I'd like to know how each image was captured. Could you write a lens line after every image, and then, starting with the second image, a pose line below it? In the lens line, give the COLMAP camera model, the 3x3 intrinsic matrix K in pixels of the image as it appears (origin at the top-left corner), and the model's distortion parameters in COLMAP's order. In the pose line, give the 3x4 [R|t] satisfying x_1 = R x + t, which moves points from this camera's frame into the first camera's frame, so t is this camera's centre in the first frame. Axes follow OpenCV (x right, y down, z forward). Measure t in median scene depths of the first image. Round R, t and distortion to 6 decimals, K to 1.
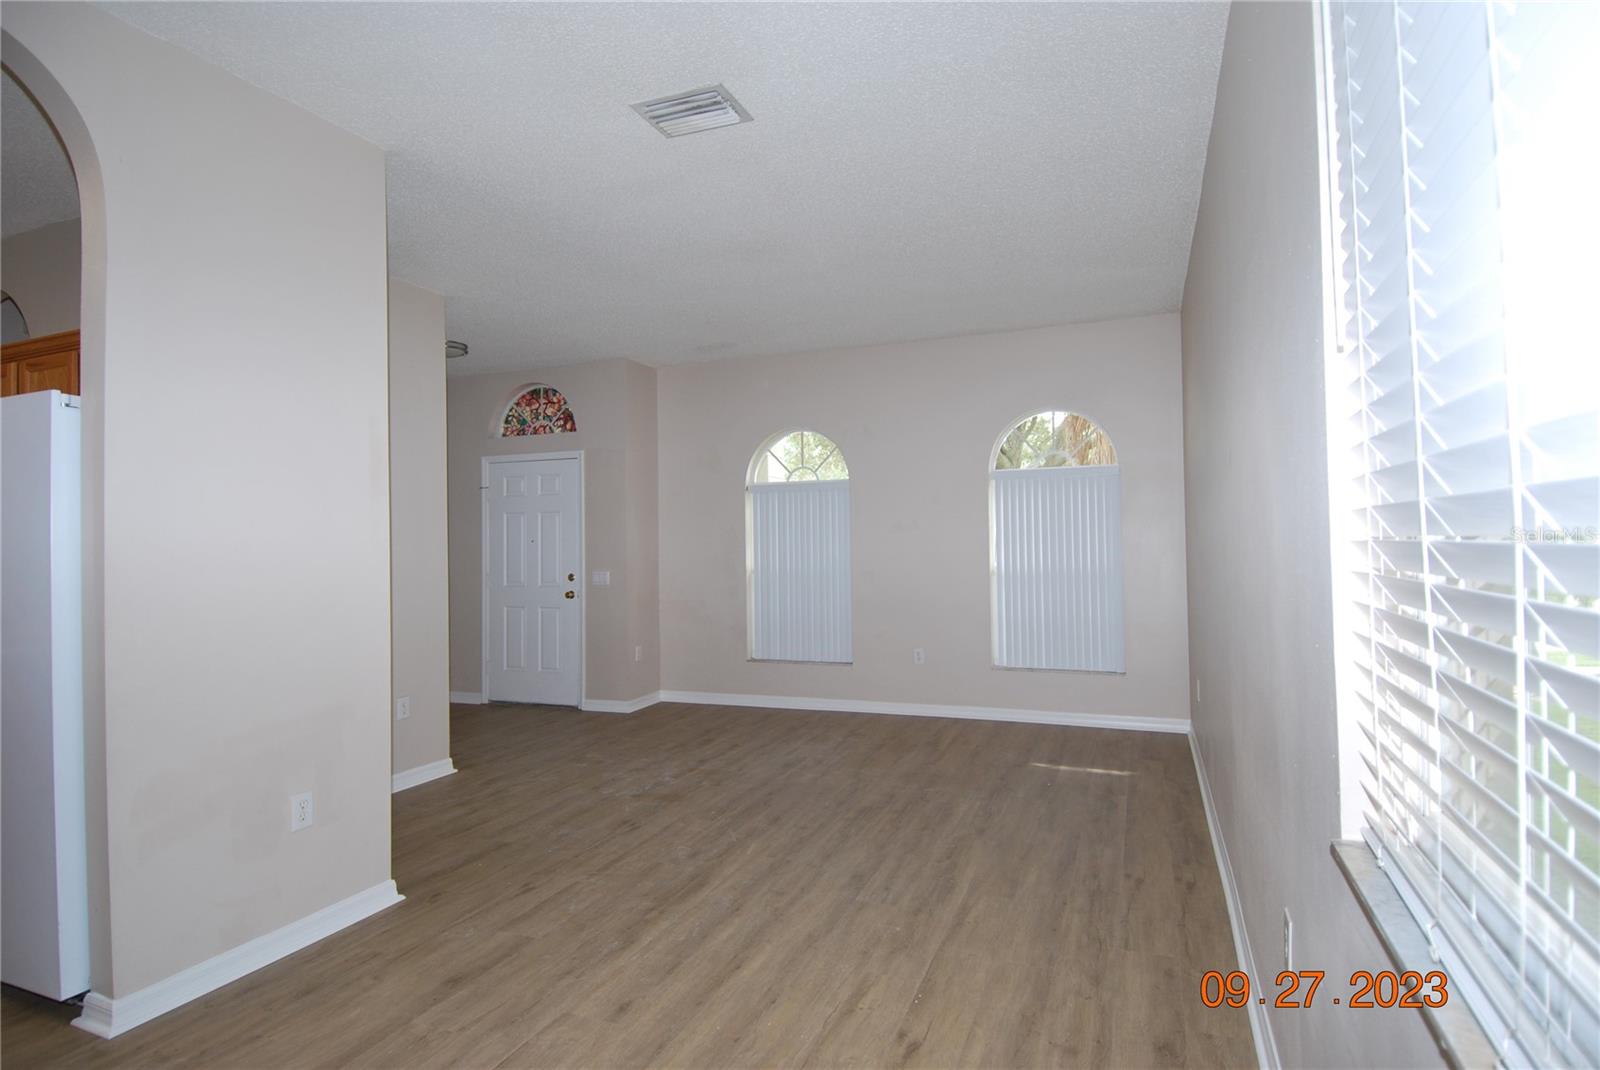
lens RADIAL K [[854.3, 0, 799.6], [0, 854.3, 531.5], [0, 0, 1]] dist [0.003870, -0.000007]
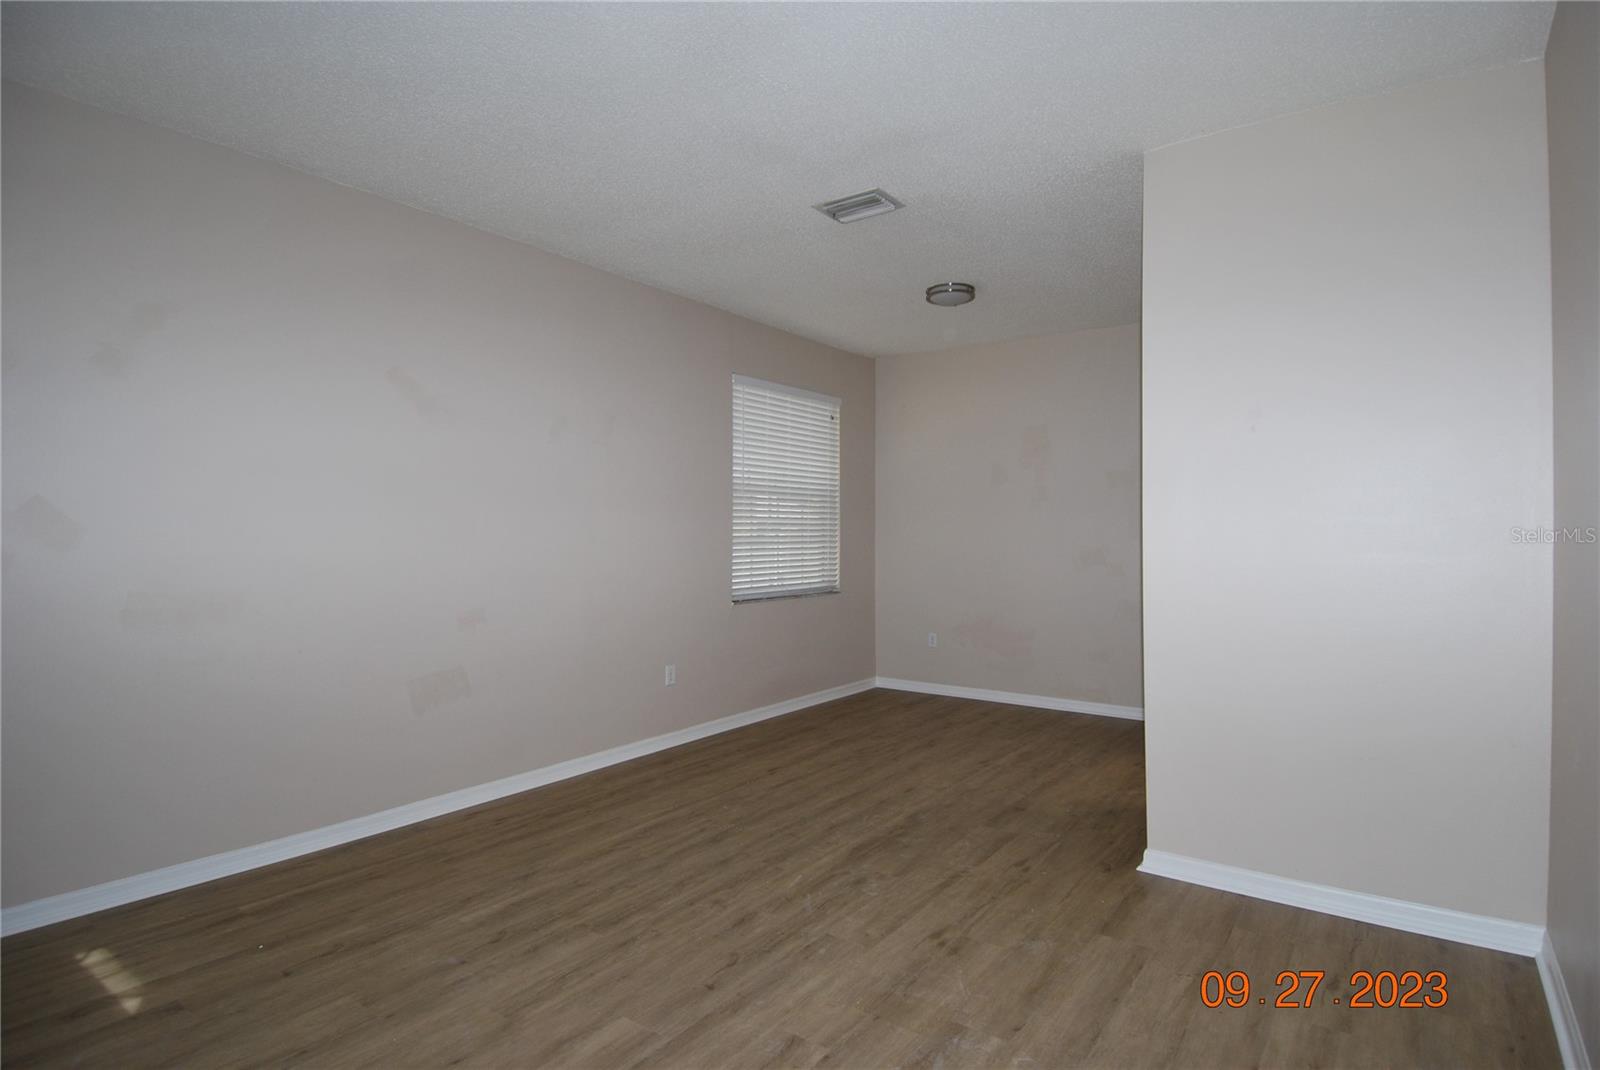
lens RADIAL K [[854.3, 0, 800.5], [0, 854.3, 534.9], [0, 0, 1]] dist [0.003870, -0.000007]
pose [[-0.971715, 0.014534, 0.235709, -0.289048], [0.011749, 0.999844, -0.013216, 0.024549], [-0.235864, -0.010073, -0.971734, 1.950129]]
